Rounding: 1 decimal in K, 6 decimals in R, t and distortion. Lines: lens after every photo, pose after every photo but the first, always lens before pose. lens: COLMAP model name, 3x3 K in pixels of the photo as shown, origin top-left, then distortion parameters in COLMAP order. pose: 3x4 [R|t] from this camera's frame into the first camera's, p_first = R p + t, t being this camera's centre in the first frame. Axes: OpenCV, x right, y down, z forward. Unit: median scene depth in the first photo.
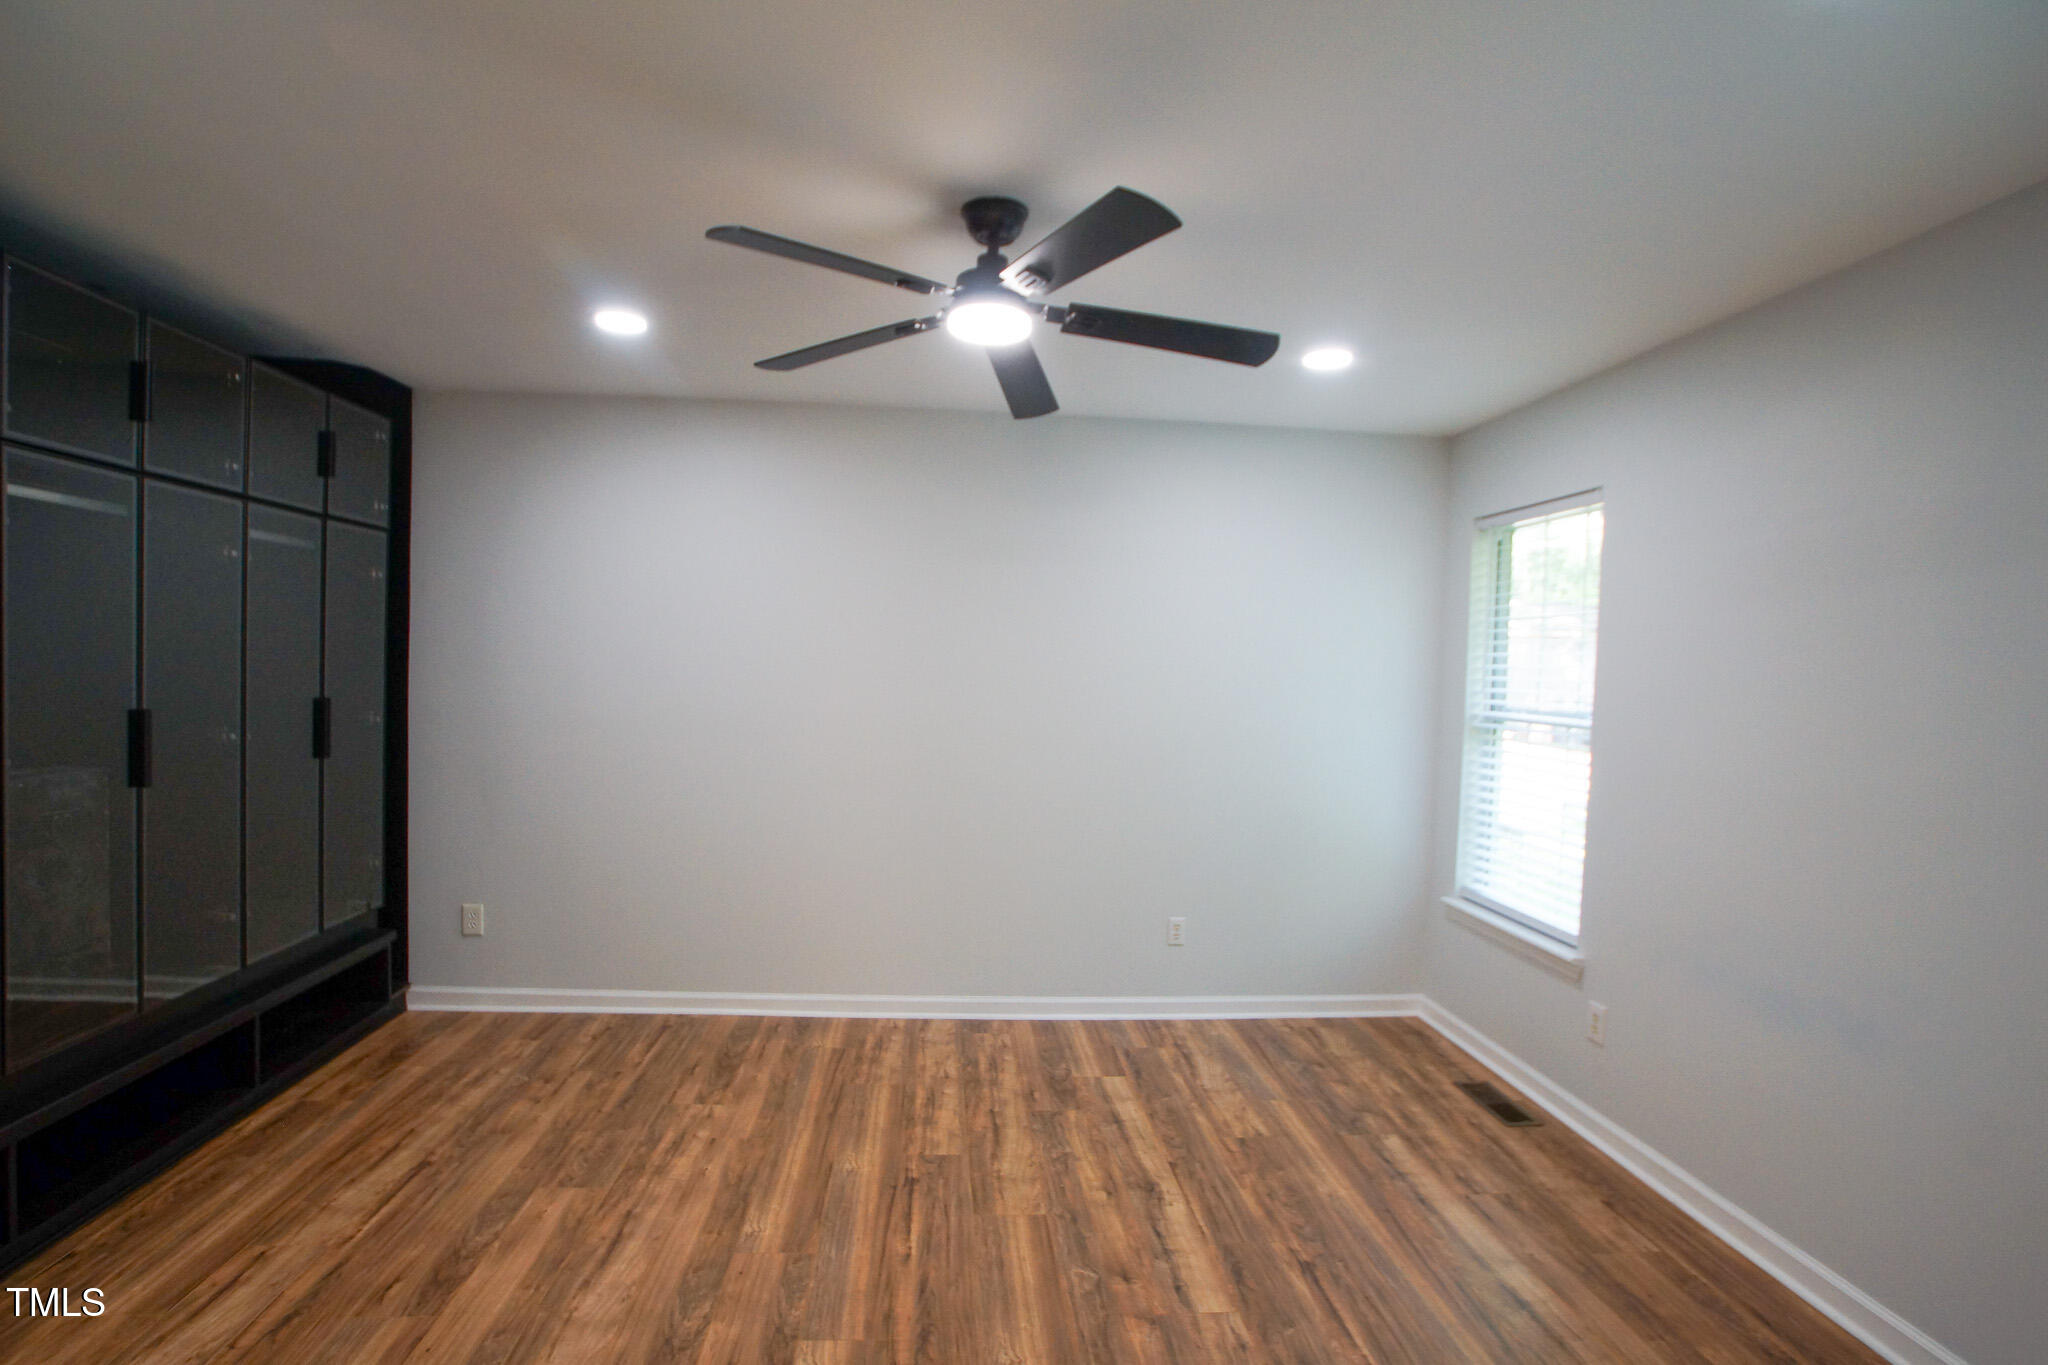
lens RADIAL K [[979.8, 0, 1016.9], [0, 979.8, 687.1], [0, 0, 1]] dist [-0.064425, 0.026201]
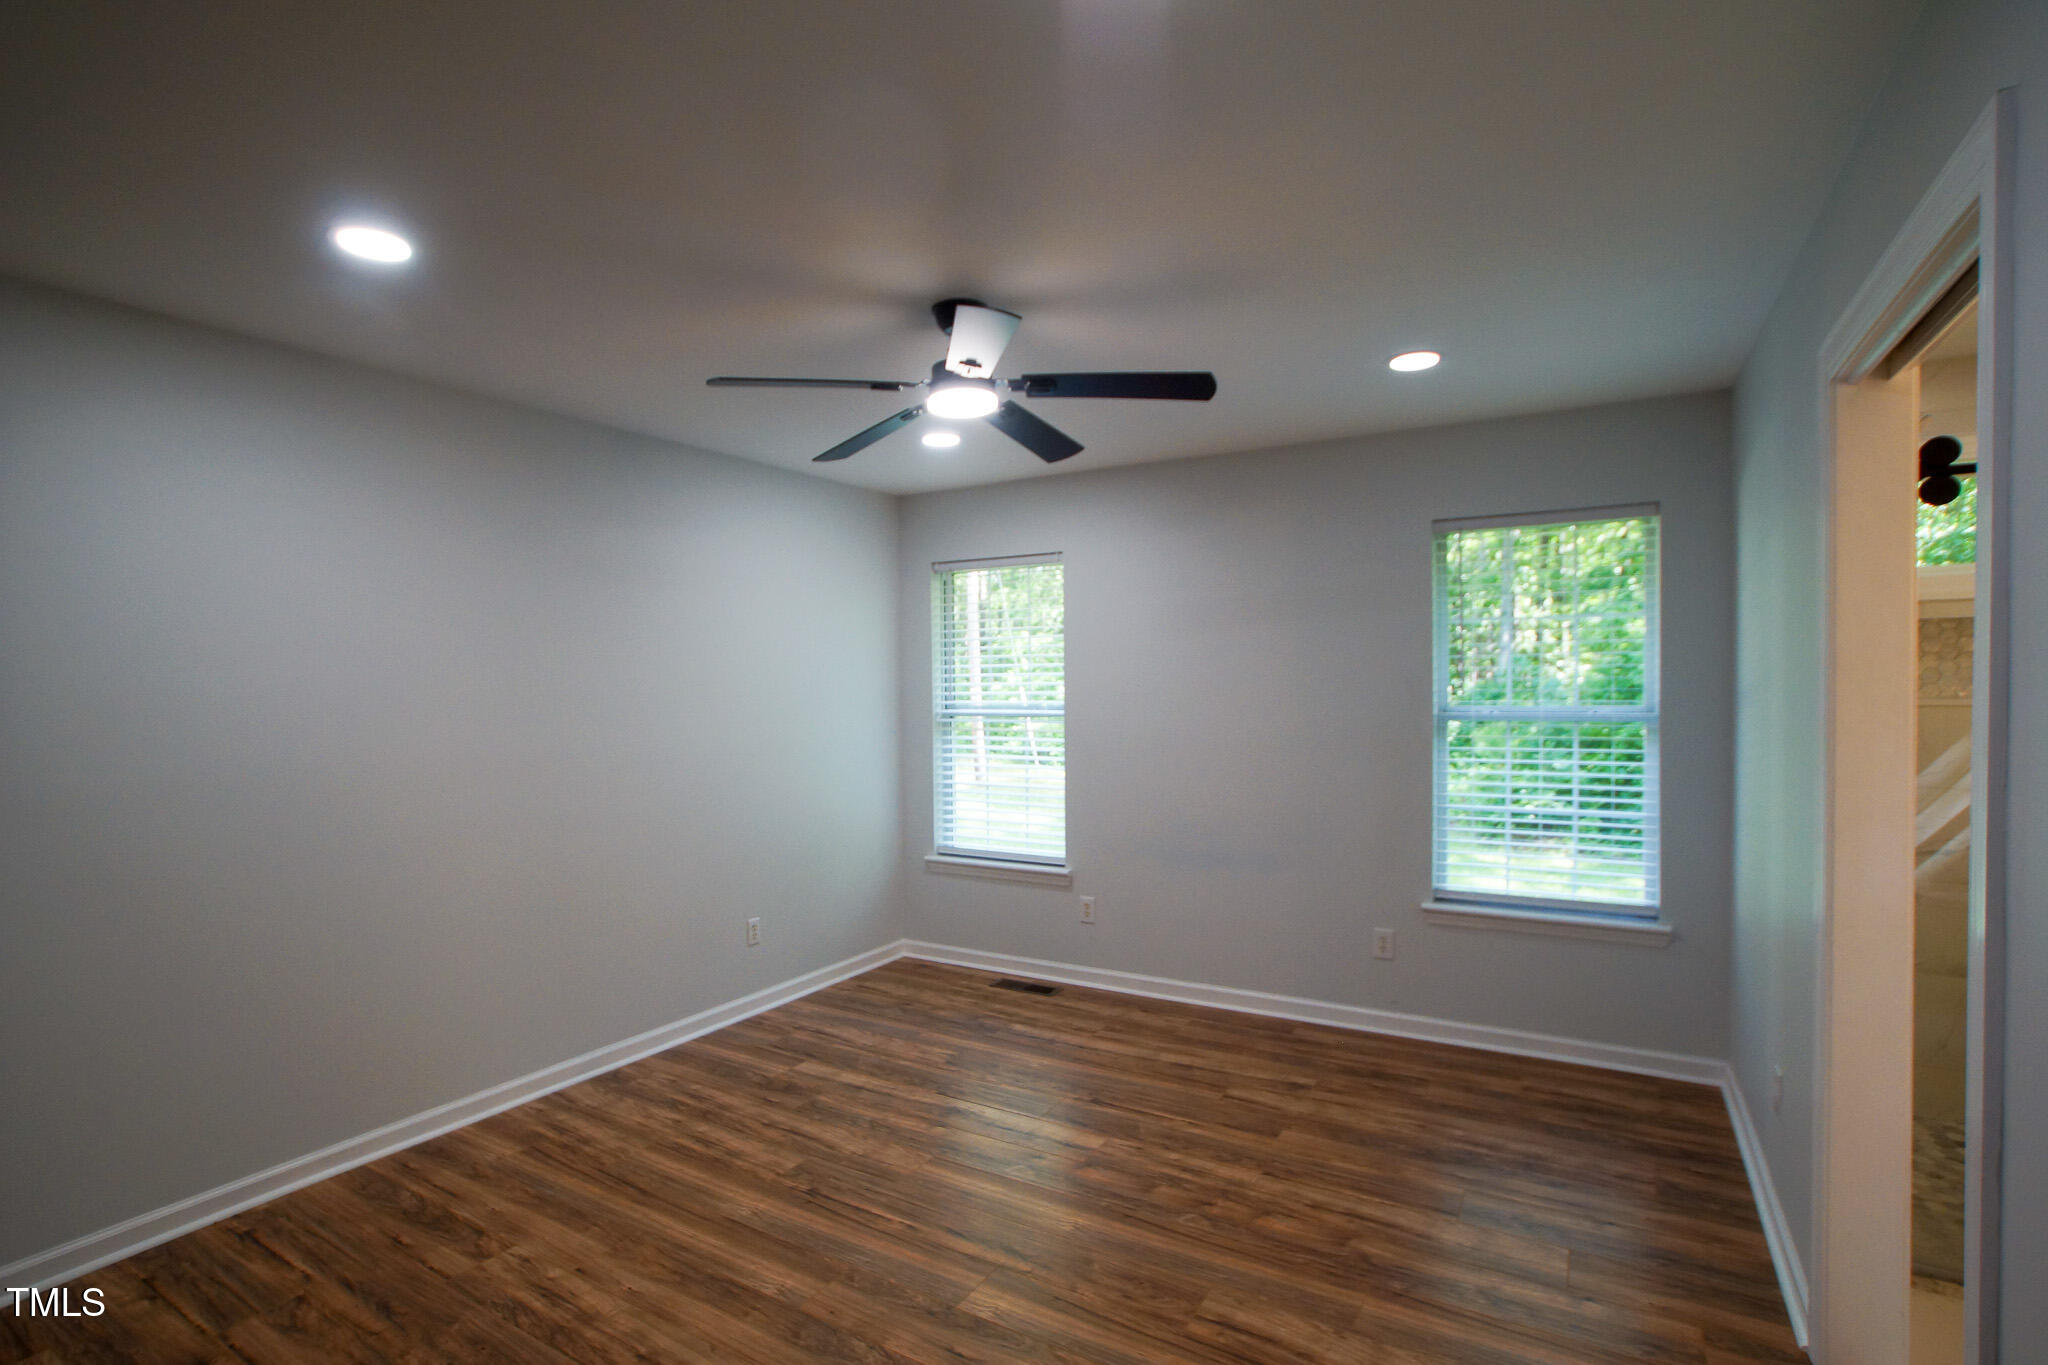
lens RADIAL K [[979.8, 0, 1033.7], [0, 979.8, 672.9], [0, 0, 1]] dist [-0.064425, 0.026201]
pose [[0.558958, -0.017686, 0.829007, -0.645718], [0.035146, 0.999379, -0.002377, -0.020619], [-0.828451, 0.030464, 0.559233, 0.175170]]
